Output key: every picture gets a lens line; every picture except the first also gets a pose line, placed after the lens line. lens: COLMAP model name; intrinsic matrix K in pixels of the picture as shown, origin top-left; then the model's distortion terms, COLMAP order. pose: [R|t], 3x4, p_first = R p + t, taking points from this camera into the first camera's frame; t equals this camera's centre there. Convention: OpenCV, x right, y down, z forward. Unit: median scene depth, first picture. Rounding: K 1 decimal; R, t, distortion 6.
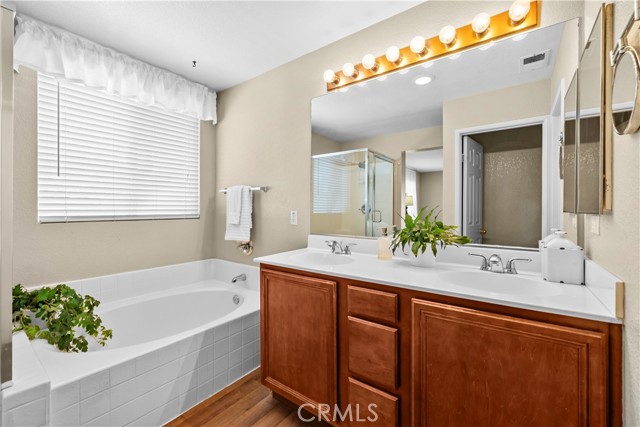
lens RADIAL K [[271.3, 0, 320.2], [0, 271.3, 211.0], [0, 0, 1]] dist [-0.001634, -0.000736]
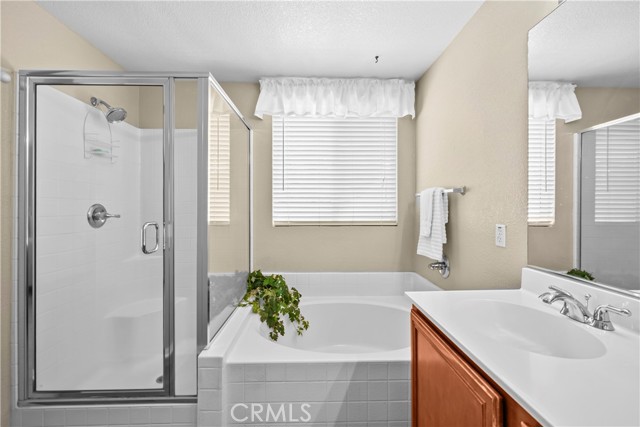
lens RADIAL K [[271.3, 0, 316.3], [0, 271.3, 207.6], [0, 0, 1]] dist [-0.001634, -0.000736]
pose [[0.610017, -0.004843, -0.792374, 0.156581], [-0.005373, 0.999933, -0.010248, -0.033020], [0.792370, 0.010509, 0.609950, 0.321811]]
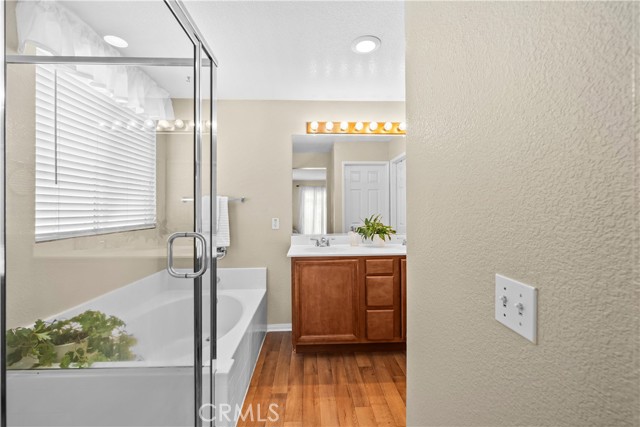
lens RADIAL K [[271.3, 0, 317.2], [0, 271.3, 211.5], [0, 0, 1]] dist [-0.001634, -0.000736]
pose [[0.778238, -0.011712, 0.627860, -0.842771], [0.012067, 0.999920, 0.003696, -0.038675], [-0.627853, 0.004700, 0.778317, -0.135675]]
